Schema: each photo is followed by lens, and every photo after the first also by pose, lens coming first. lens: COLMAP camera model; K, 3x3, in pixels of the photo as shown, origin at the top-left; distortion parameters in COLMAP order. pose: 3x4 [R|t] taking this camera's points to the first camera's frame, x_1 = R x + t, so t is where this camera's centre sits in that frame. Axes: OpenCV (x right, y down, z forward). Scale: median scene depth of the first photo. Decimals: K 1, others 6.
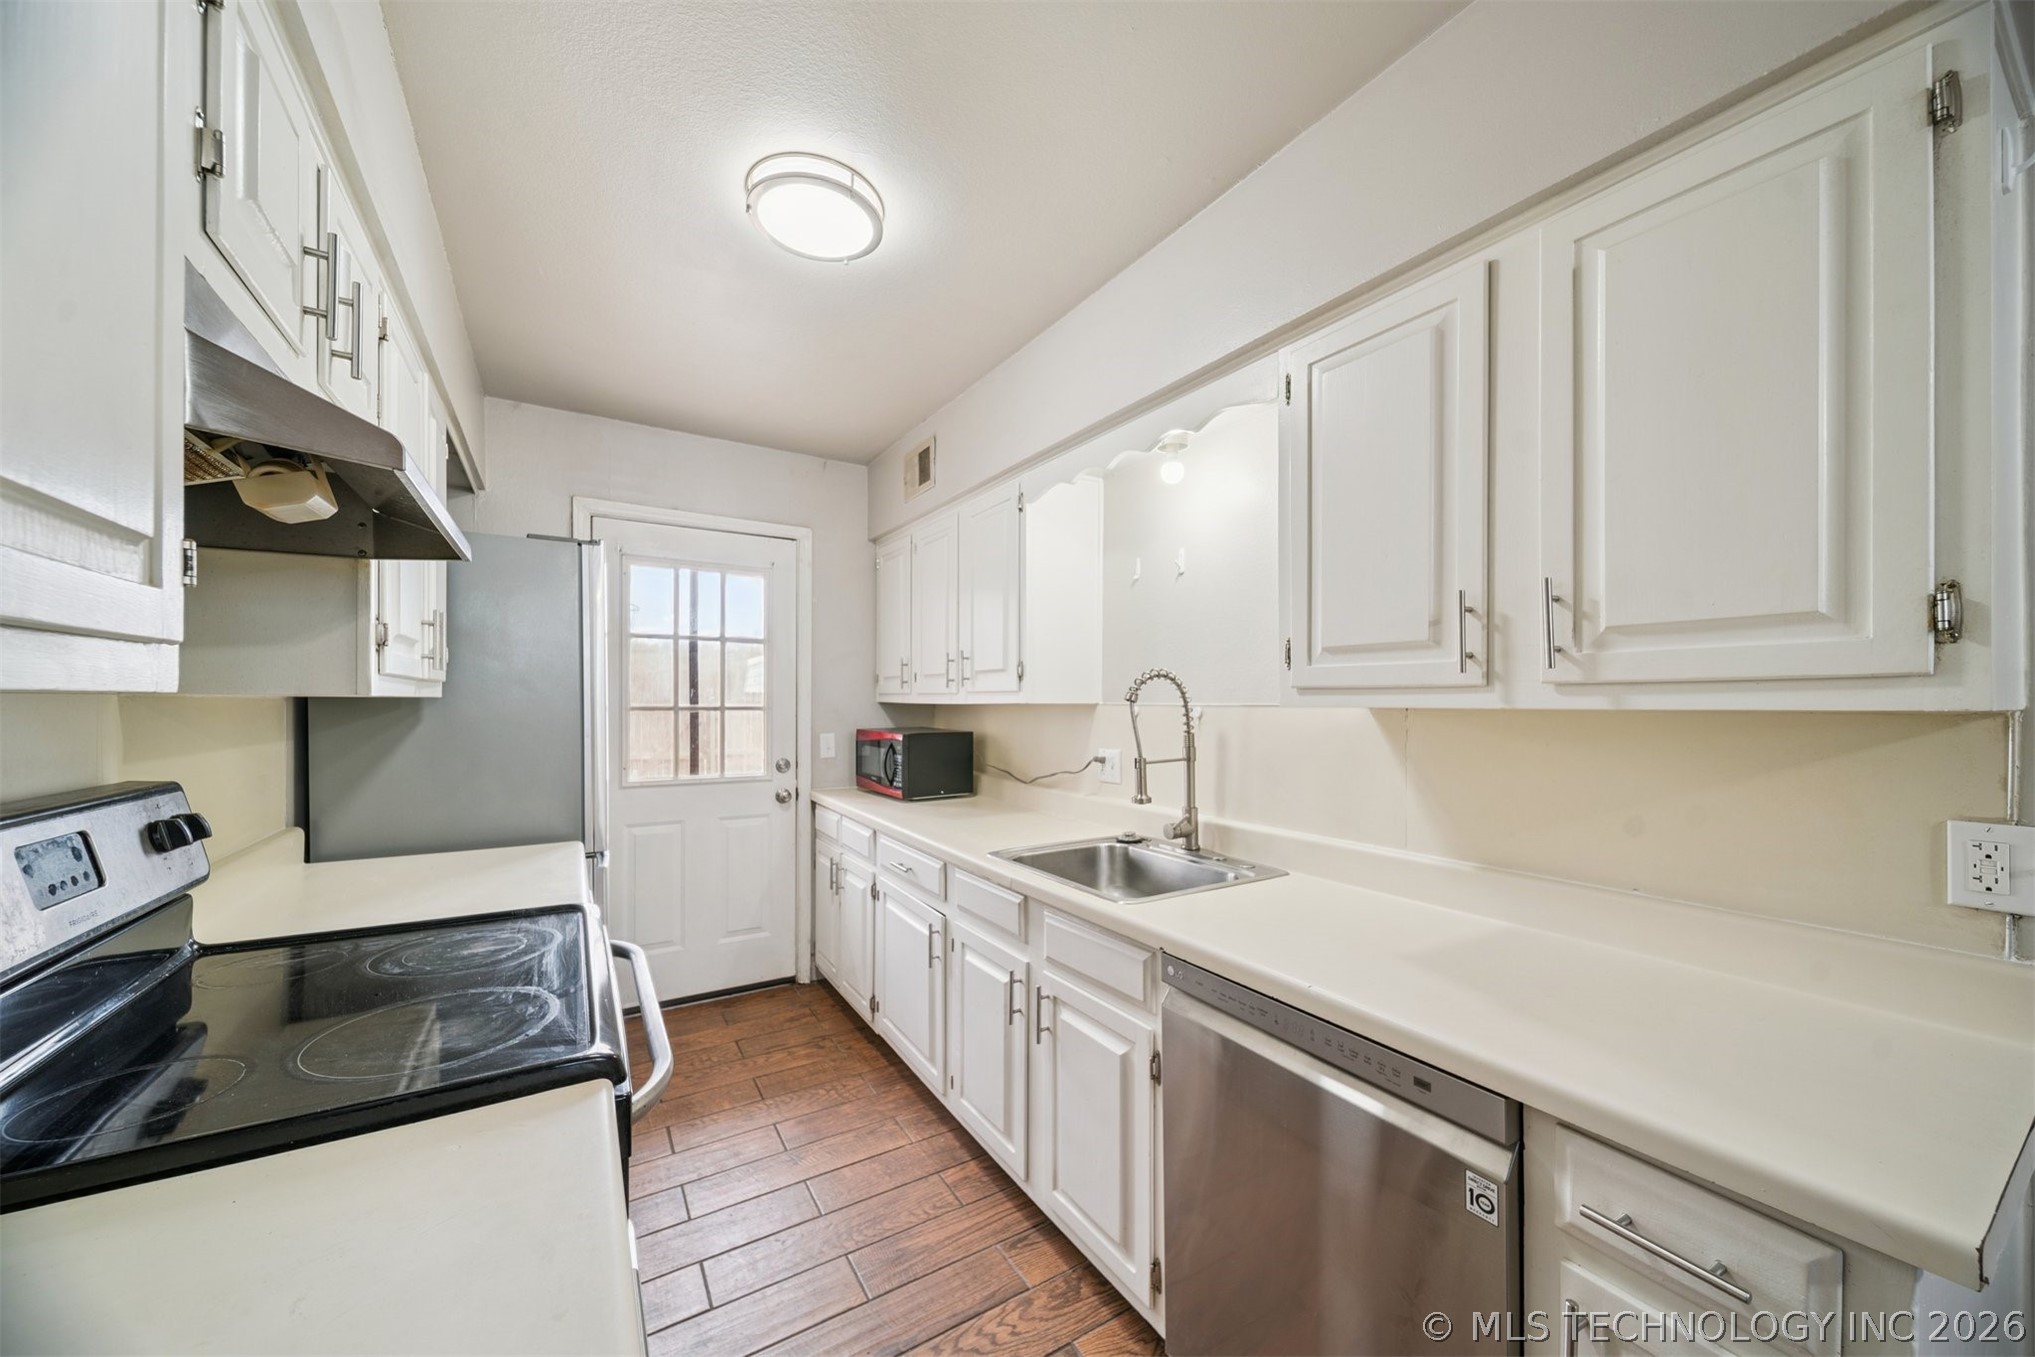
lens RADIAL K [[727.7, 0, 1019.7], [0, 727.7, 696.1], [0, 0, 1]] dist [0.011846, -0.000475]
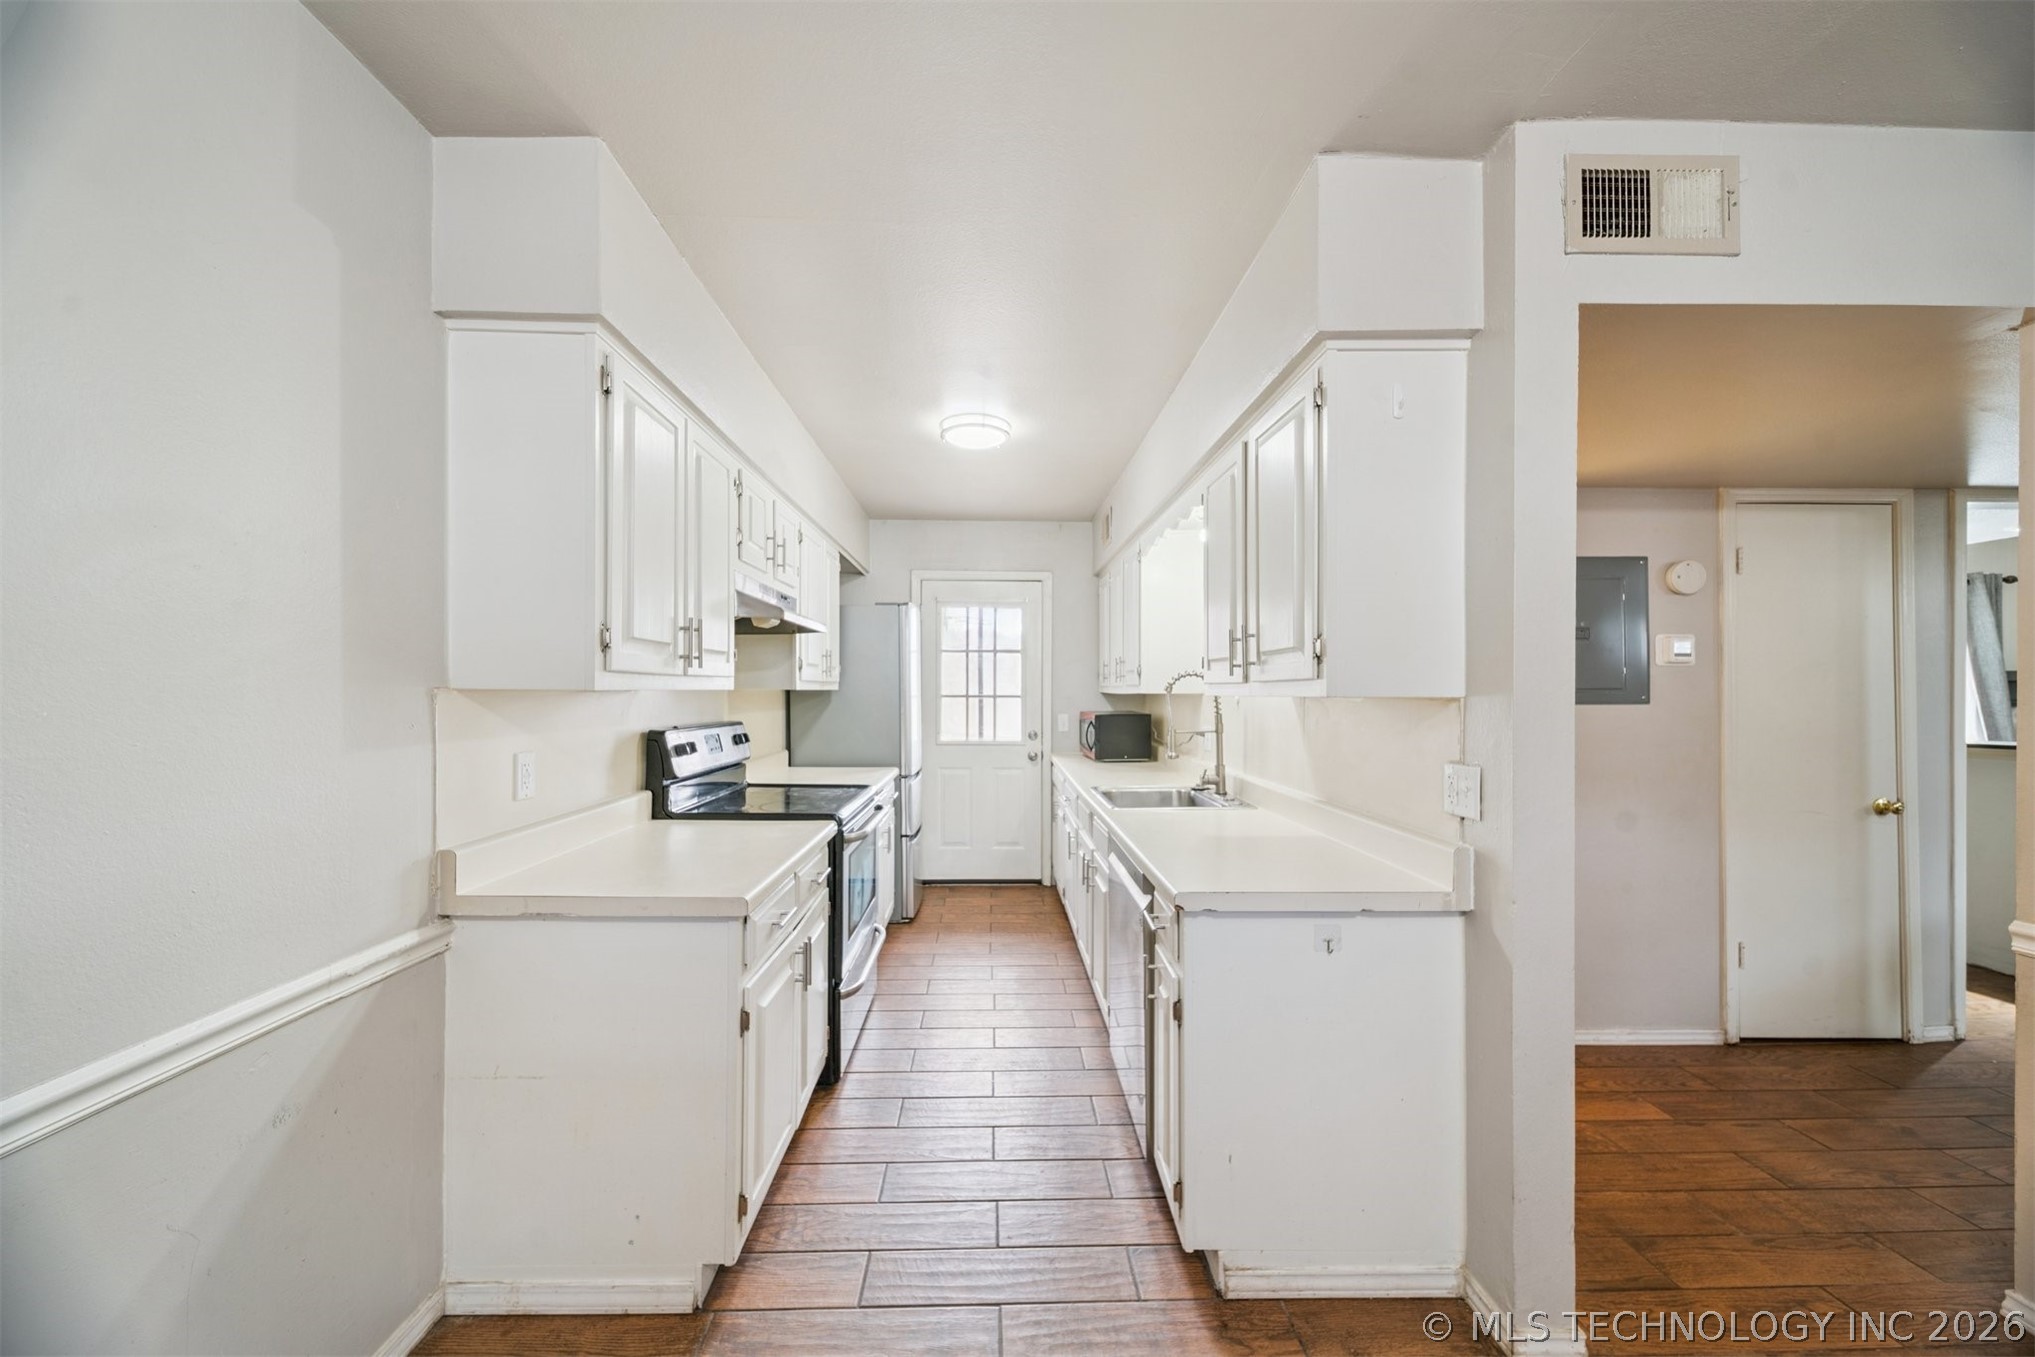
lens RADIAL K [[727.7, 0, 1014.0], [0, 727.7, 683.9], [0, 0, 1]] dist [0.011846, -0.000475]
pose [[0.864205, -0.005173, -0.503114, 0.547145], [0.003462, 0.999985, -0.004336, -0.003262], [0.503129, 0.002005, 0.864209, -0.414217]]
